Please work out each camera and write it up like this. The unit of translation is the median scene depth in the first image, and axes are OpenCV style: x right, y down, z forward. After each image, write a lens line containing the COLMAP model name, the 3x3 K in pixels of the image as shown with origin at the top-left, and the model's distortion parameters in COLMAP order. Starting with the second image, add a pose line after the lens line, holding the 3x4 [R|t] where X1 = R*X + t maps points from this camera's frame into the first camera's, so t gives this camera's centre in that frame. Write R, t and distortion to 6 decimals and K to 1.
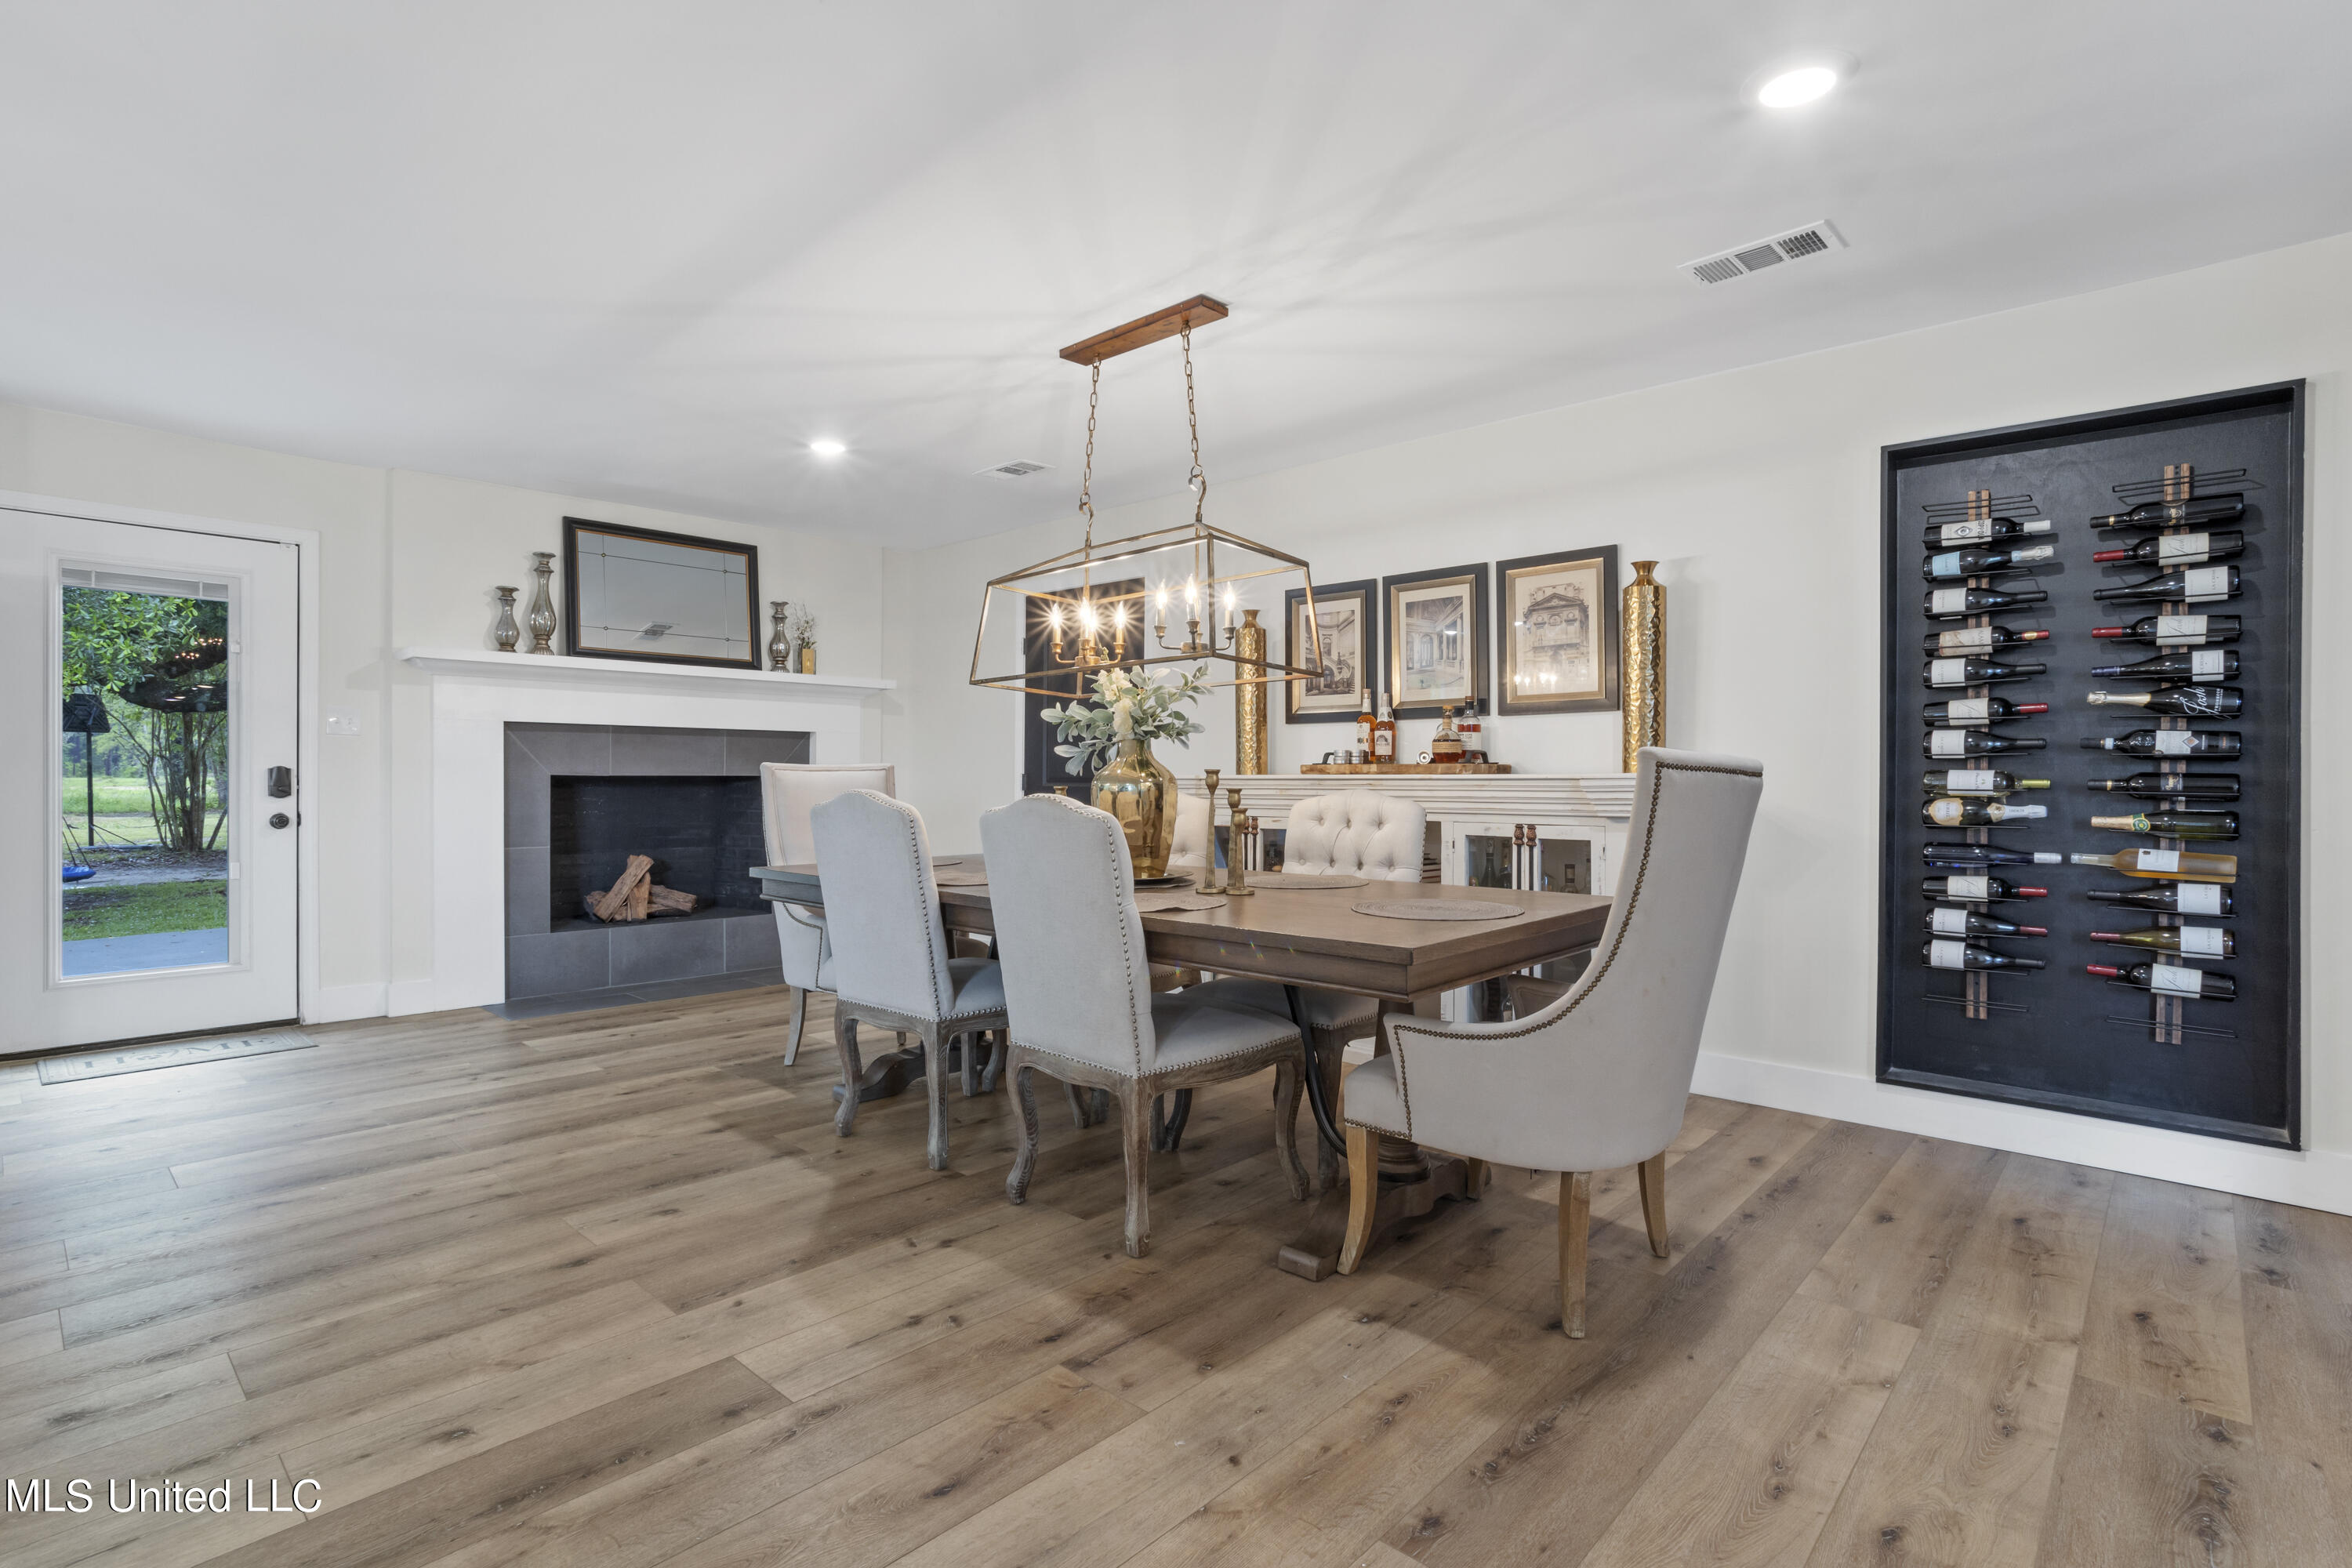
lens RADIAL K [[1144.6, 0, 1143.1], [0, 1144.6, 791.6], [0, 0, 1]] dist [-0.038011, 0.020781]
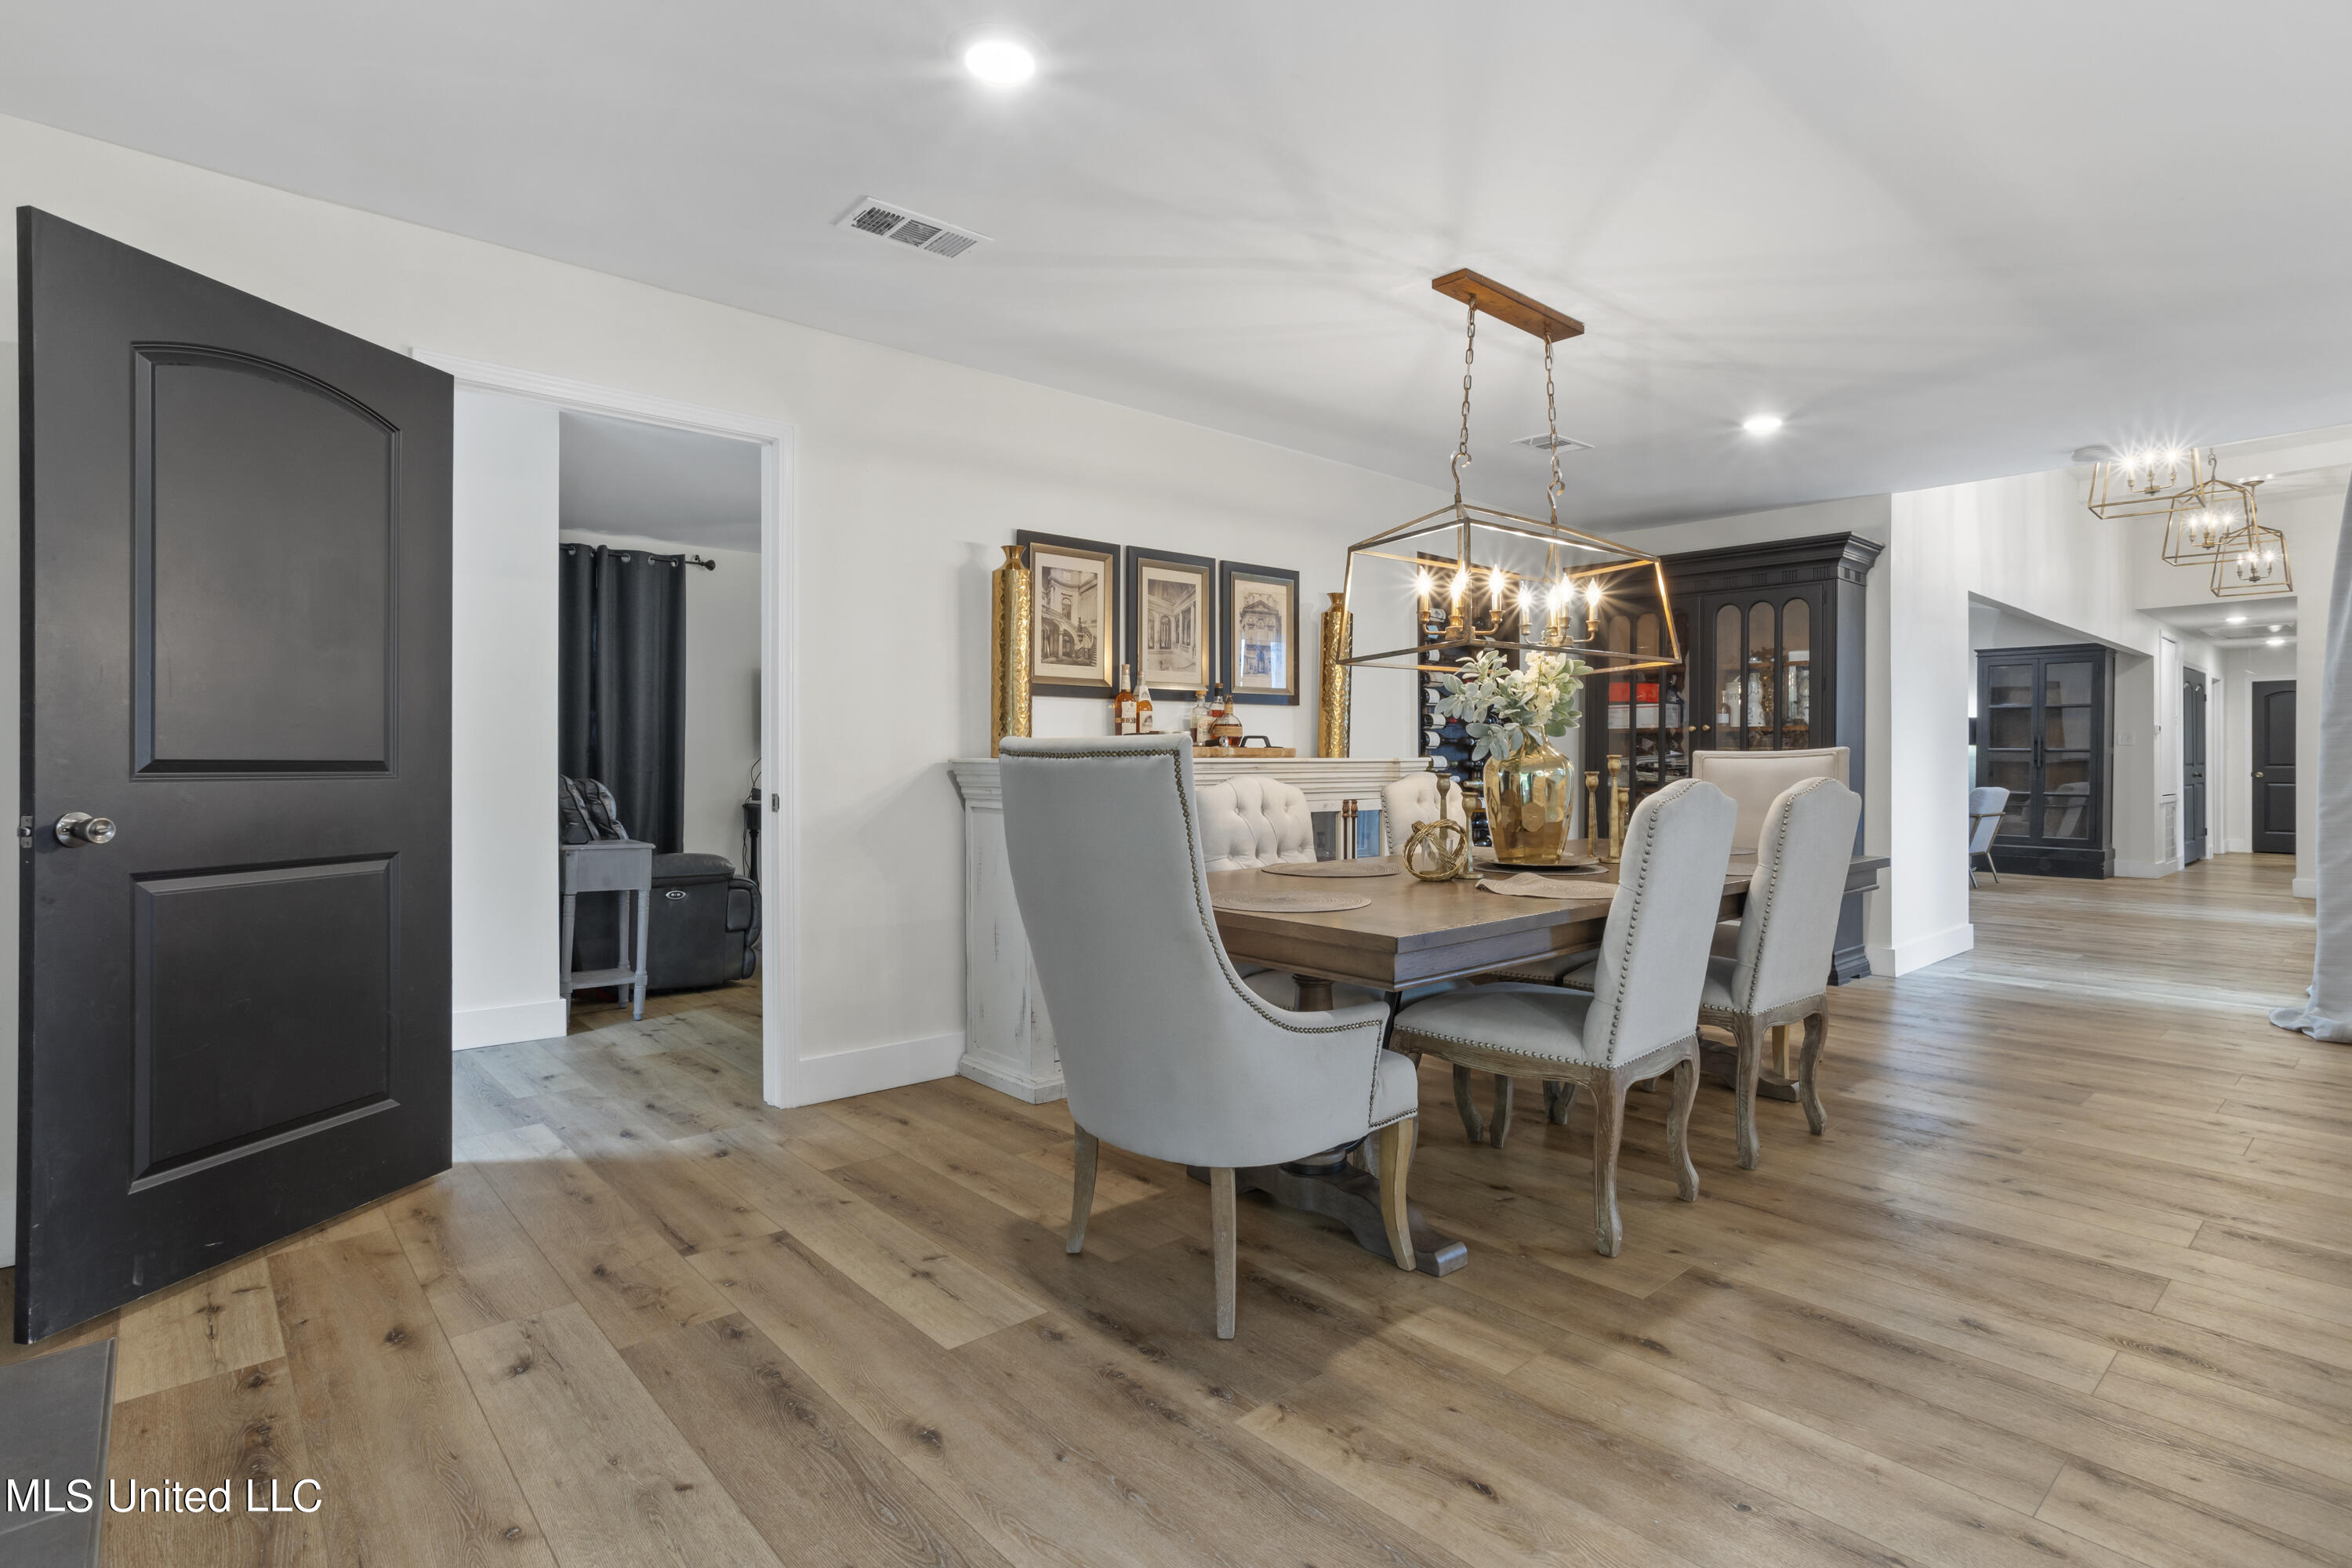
lens RADIAL K [[1144.6, 0, 1210.8], [0, 1144.6, 759.2], [0, 0, 1]] dist [-0.038011, 0.020781]
pose [[0.074490, -0.002944, 0.997217, -0.999547], [0.011109, 0.999936, 0.002122, -0.019240], [-0.997160, 0.010920, 0.074517, 1.191193]]
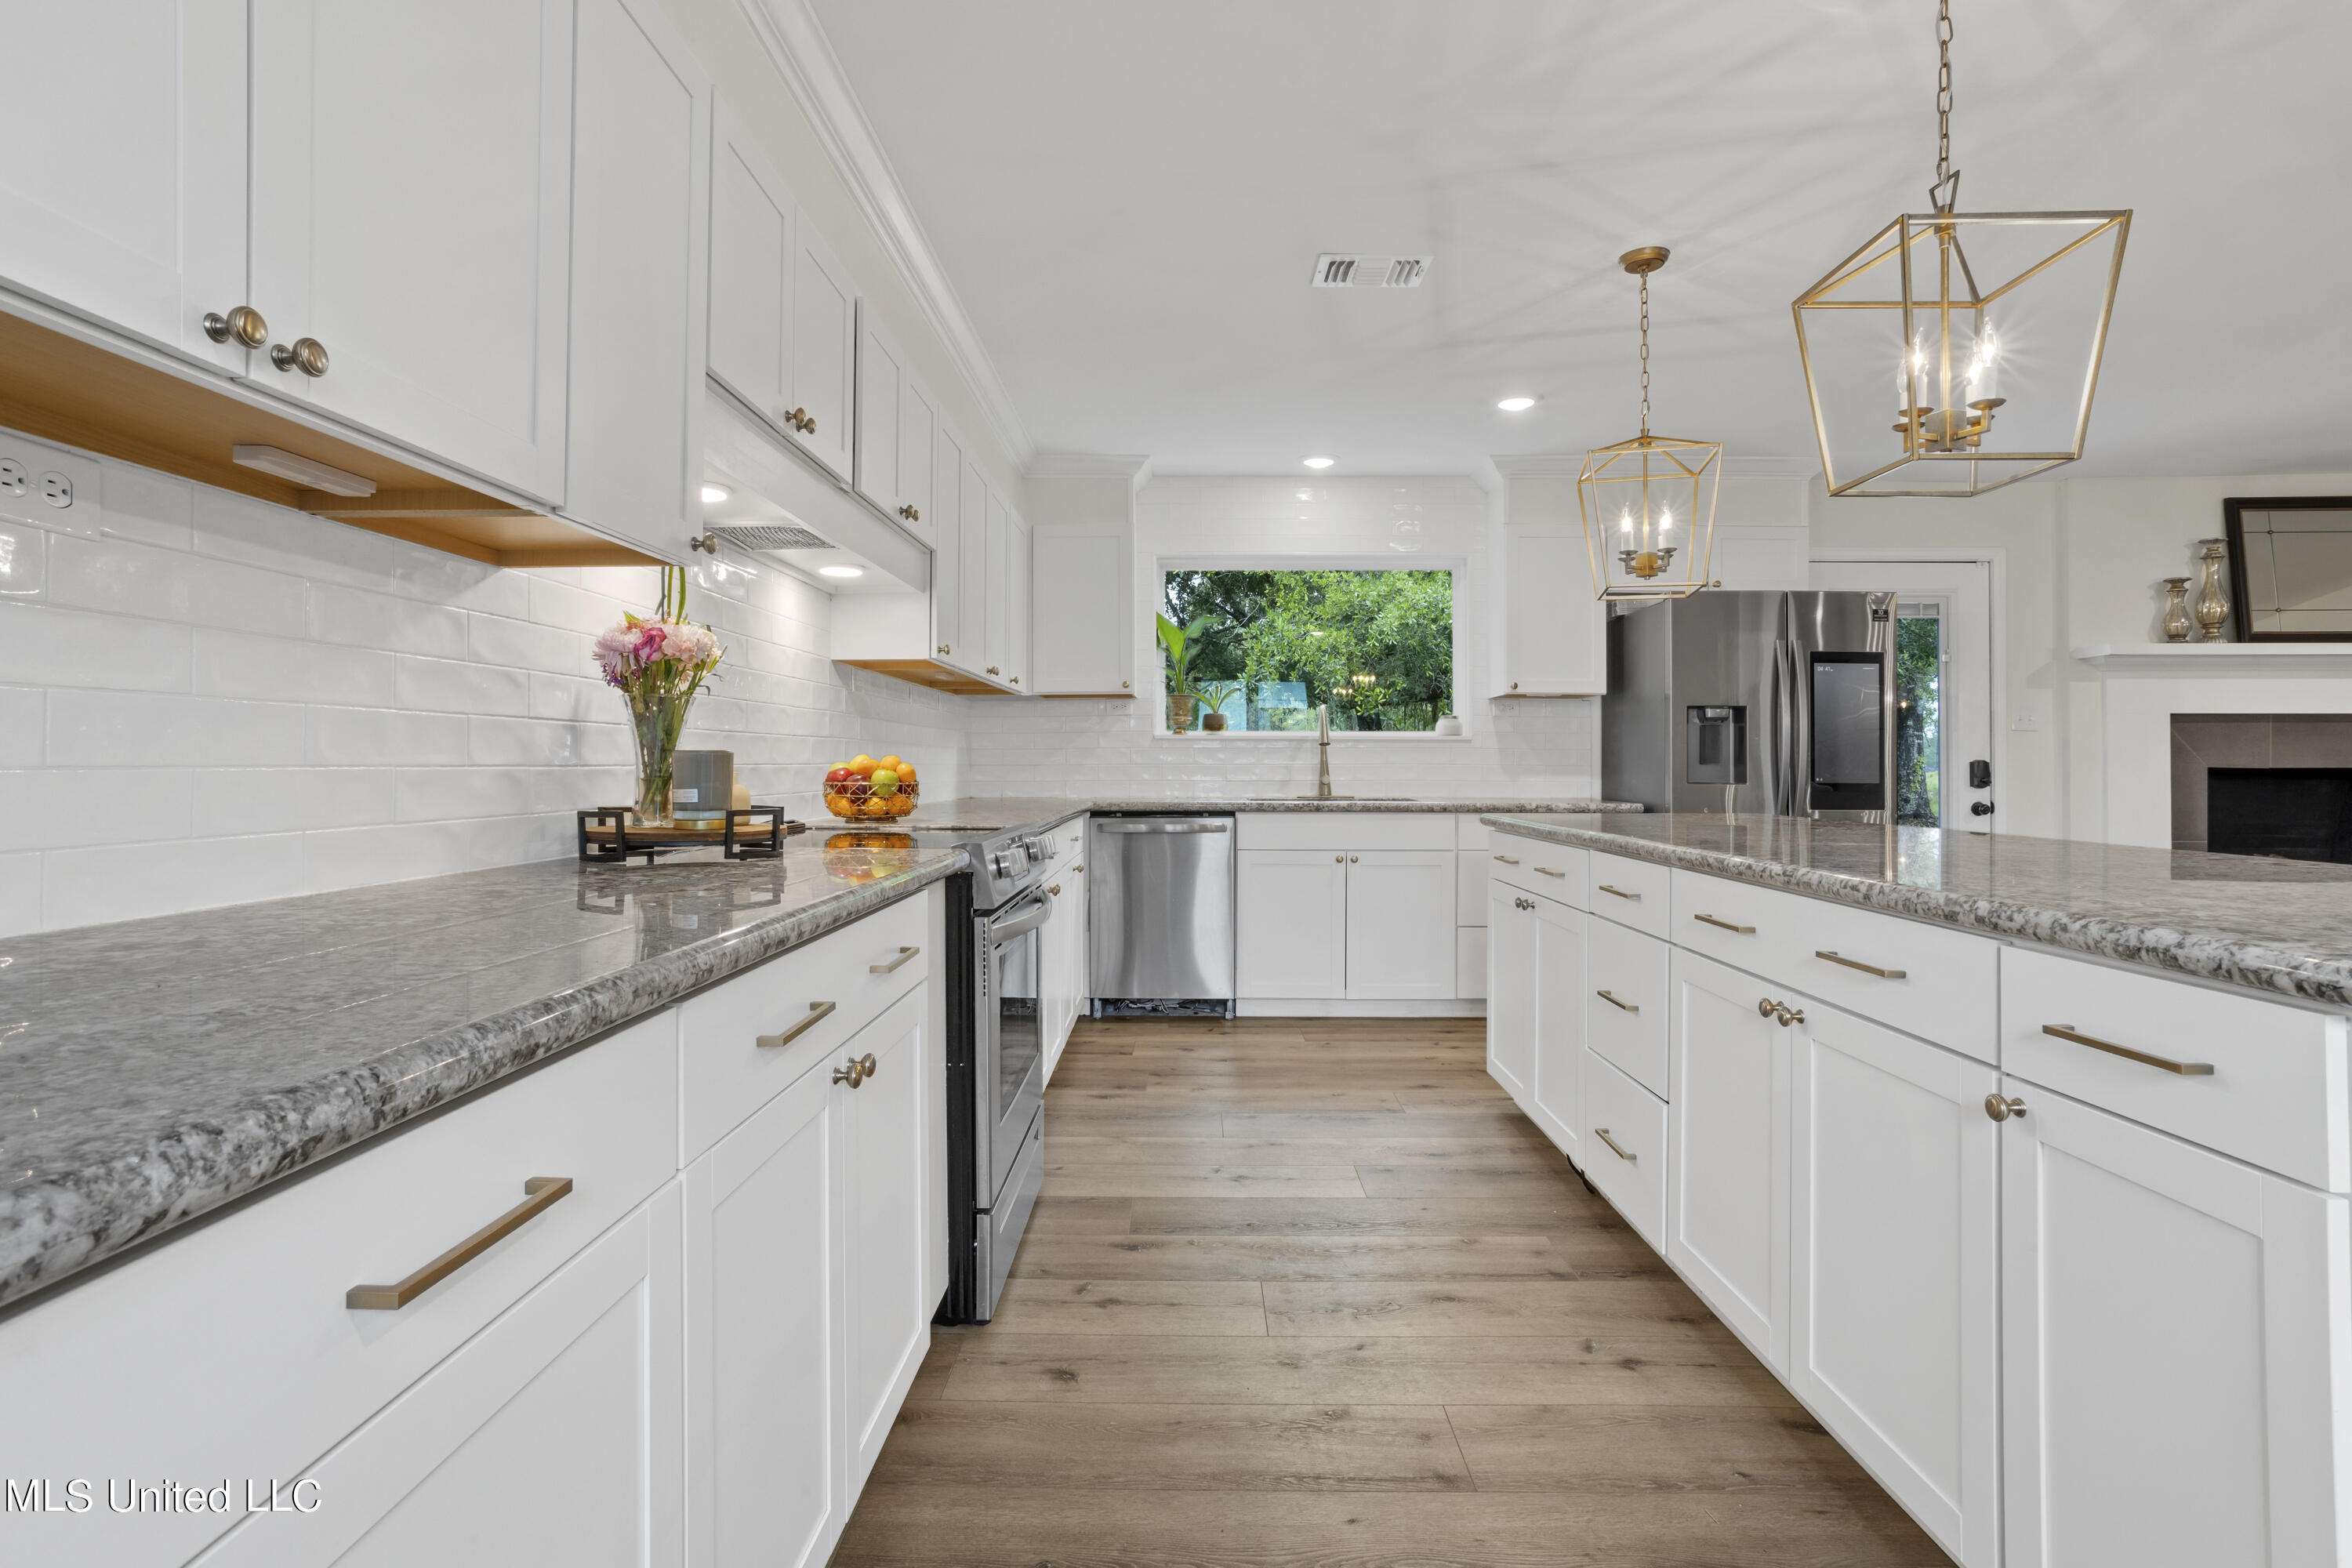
lens RADIAL K [[1144.6, 0, 1164.3], [0, 1144.6, 752.4], [0, 0, 1]] dist [-0.038011, 0.020781]
pose [[0.655217, -0.011859, -0.755348, -0.648663], [-0.008820, 0.999689, -0.023345, 0.002922], [0.755390, 0.021958, 0.654908, -0.487433]]
